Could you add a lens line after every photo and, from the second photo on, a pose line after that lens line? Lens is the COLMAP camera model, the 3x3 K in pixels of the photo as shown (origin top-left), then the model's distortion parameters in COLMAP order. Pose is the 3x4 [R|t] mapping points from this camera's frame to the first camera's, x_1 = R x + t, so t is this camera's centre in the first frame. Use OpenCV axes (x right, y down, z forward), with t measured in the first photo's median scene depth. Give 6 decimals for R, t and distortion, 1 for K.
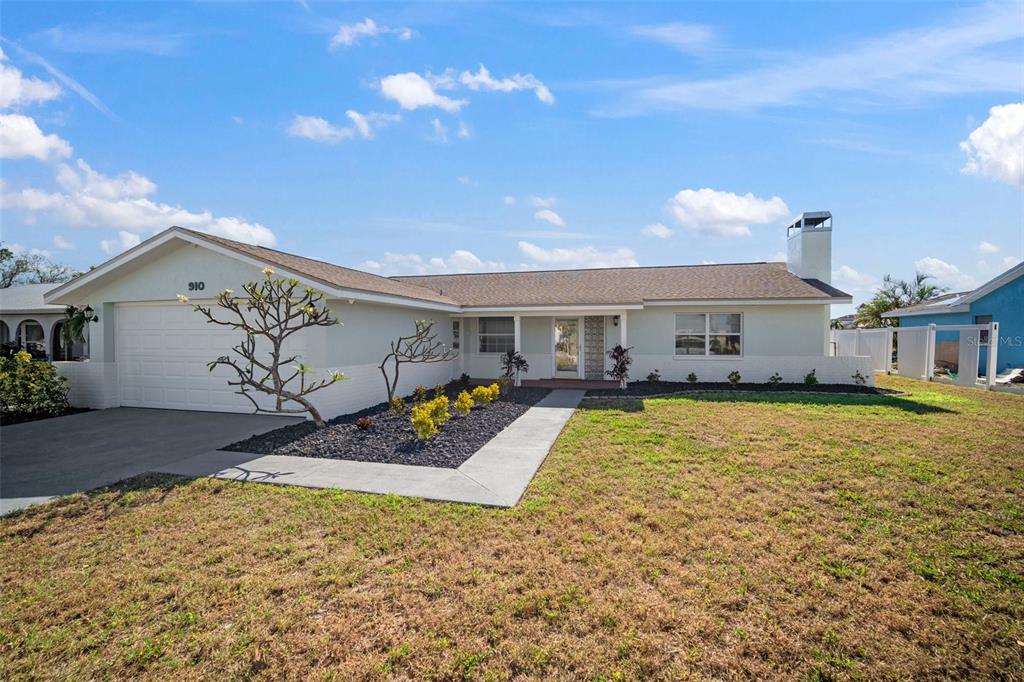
lens RADIAL K [[444.5, 0, 511.1], [0, 444.5, 343.1], [0, 0, 1]] dist [-0.015326, 0.005962]
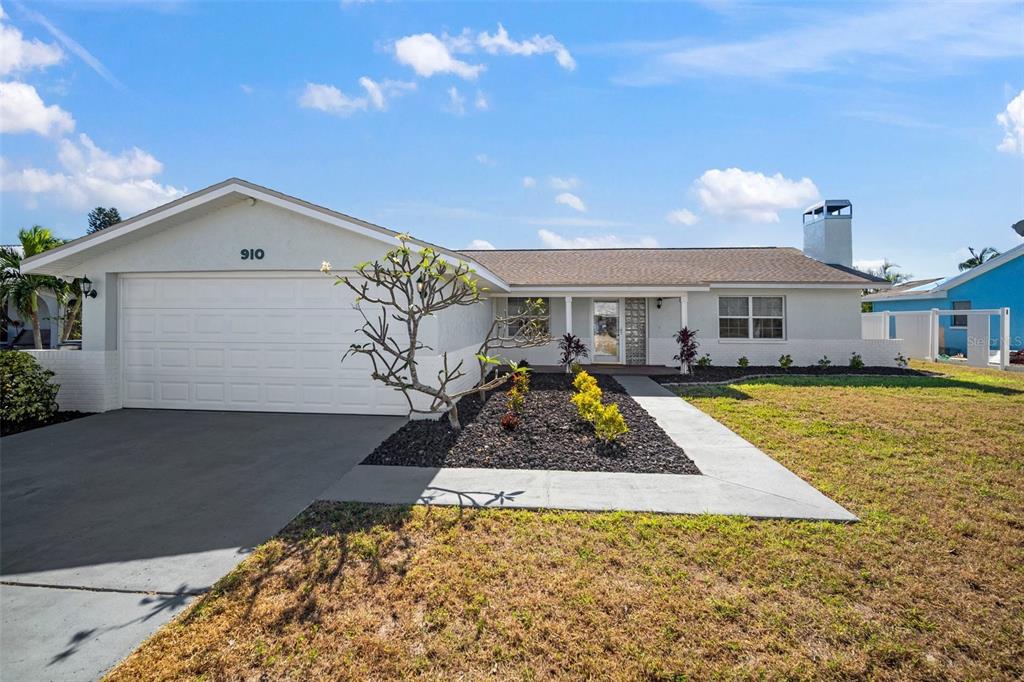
lens RADIAL K [[461.8, 0, 517.2], [0, 461.8, 320.1], [0, 0, 1]] dist [-0.007703, 0.000220]
pose [[0.987072, 0.004053, 0.160223, -0.262714], [-0.002163, 0.999926, -0.011964, -0.001020], [-0.160260, 0.011462, 0.987008, 0.076824]]
